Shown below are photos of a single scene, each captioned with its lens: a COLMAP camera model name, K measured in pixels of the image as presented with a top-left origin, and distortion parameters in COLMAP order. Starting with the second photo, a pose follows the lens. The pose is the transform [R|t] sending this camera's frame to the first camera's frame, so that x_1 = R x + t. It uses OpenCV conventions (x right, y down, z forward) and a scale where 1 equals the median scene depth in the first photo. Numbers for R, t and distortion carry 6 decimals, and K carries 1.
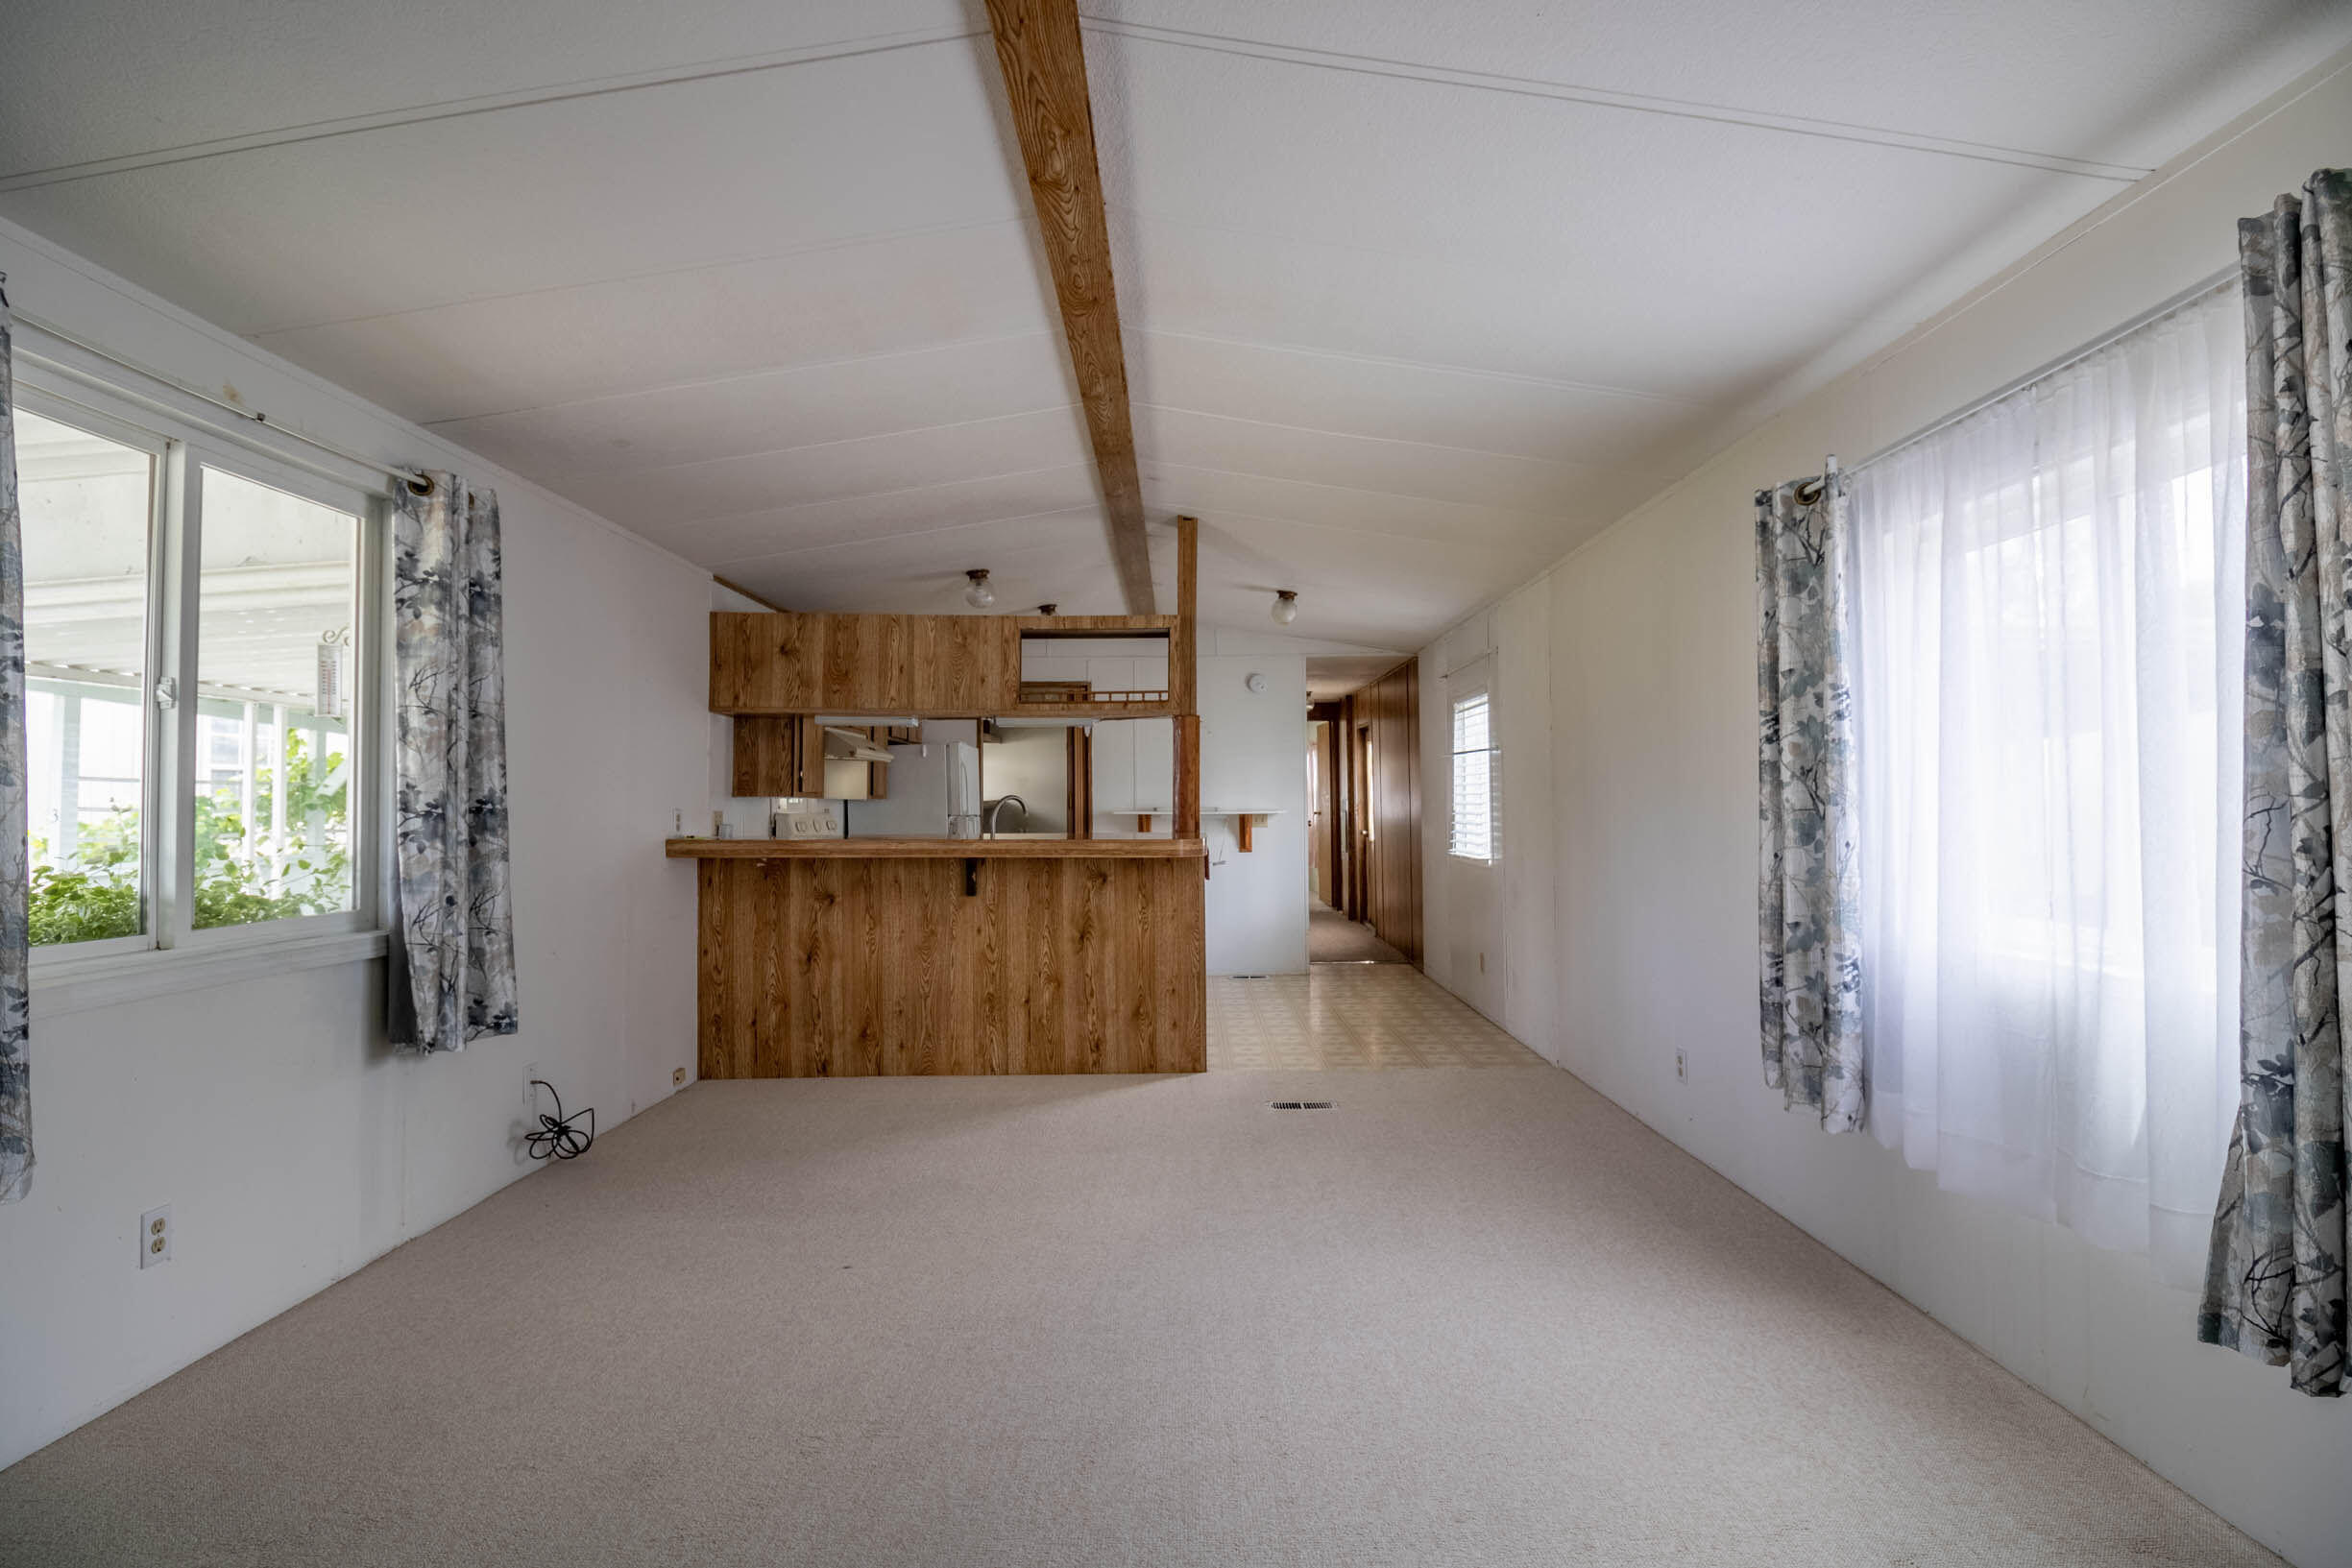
lens RADIAL K [[1057.4, 0, 1166.9], [0, 1057.4, 781.8], [0, 0, 1]] dist [-0.010654, -0.006216]
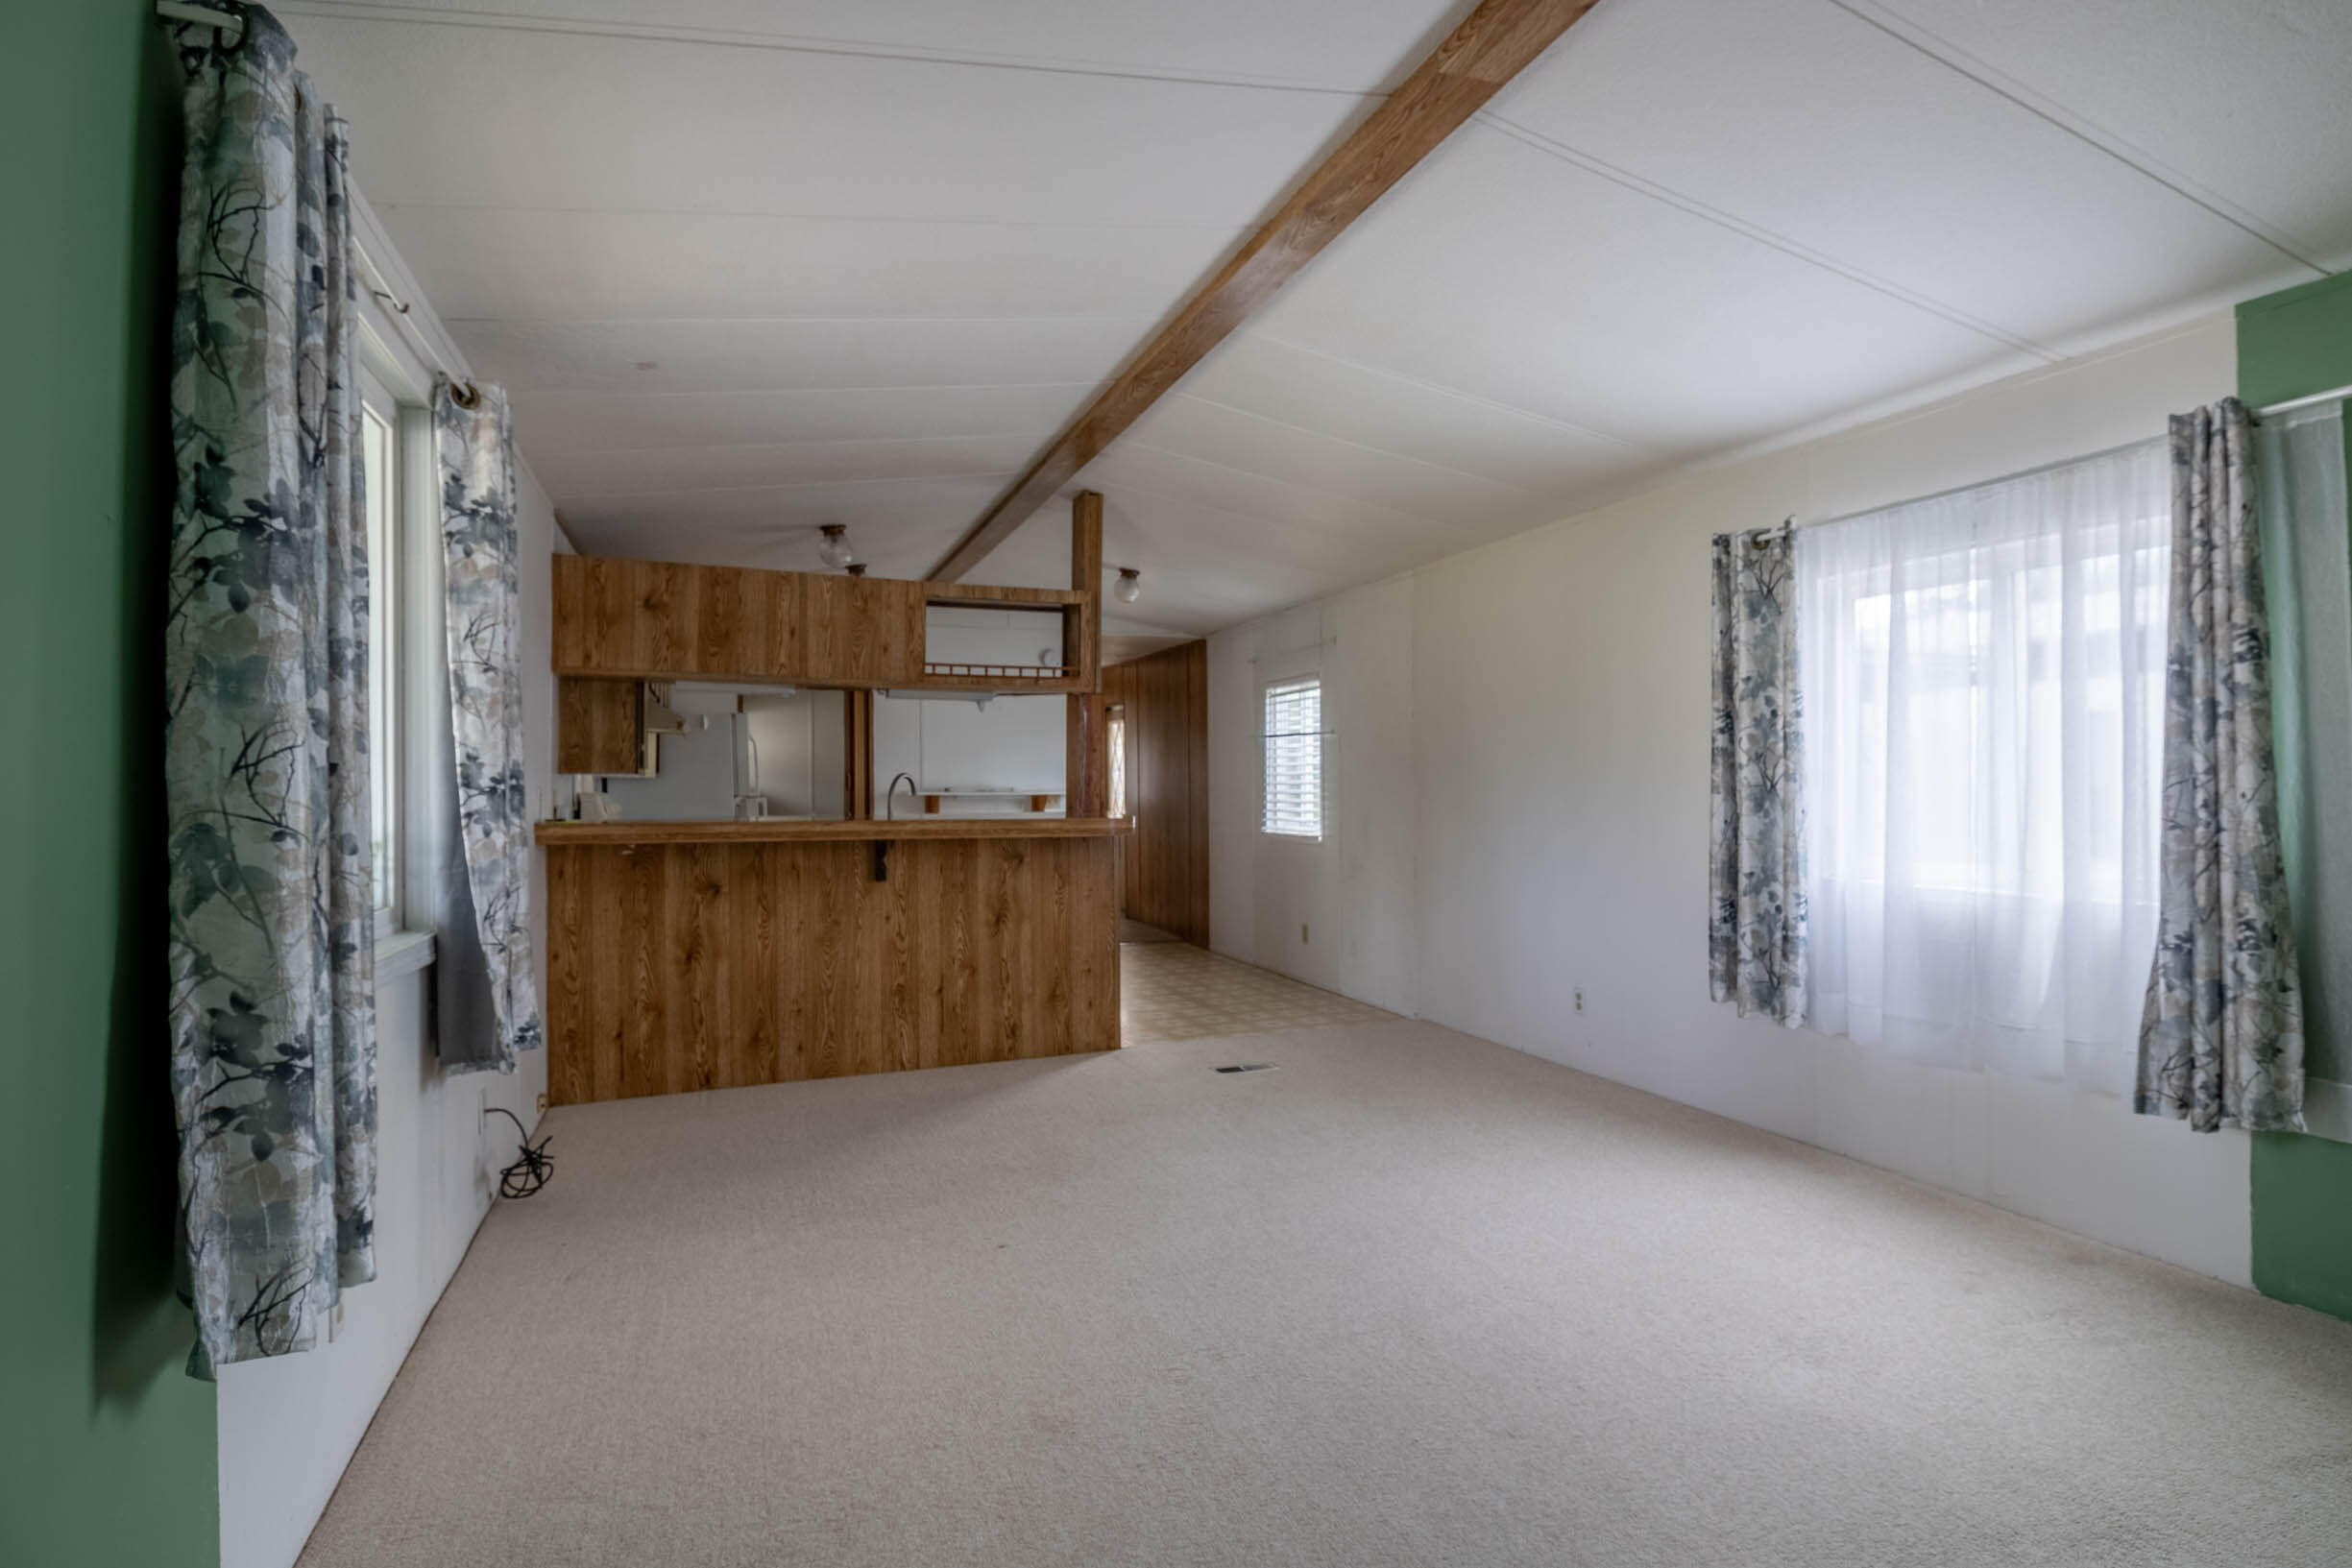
lens RADIAL K [[1138.2, 0, 1181.0], [0, 1138.2, 785.4], [0, 0, 1]] dist [-0.002805, -0.009354]
pose [[0.934062, 0.000648, 0.357109, -0.506963], [-0.007822, 0.999796, 0.018644, 0.005253], [-0.357024, -0.020208, 0.933876, -0.050177]]
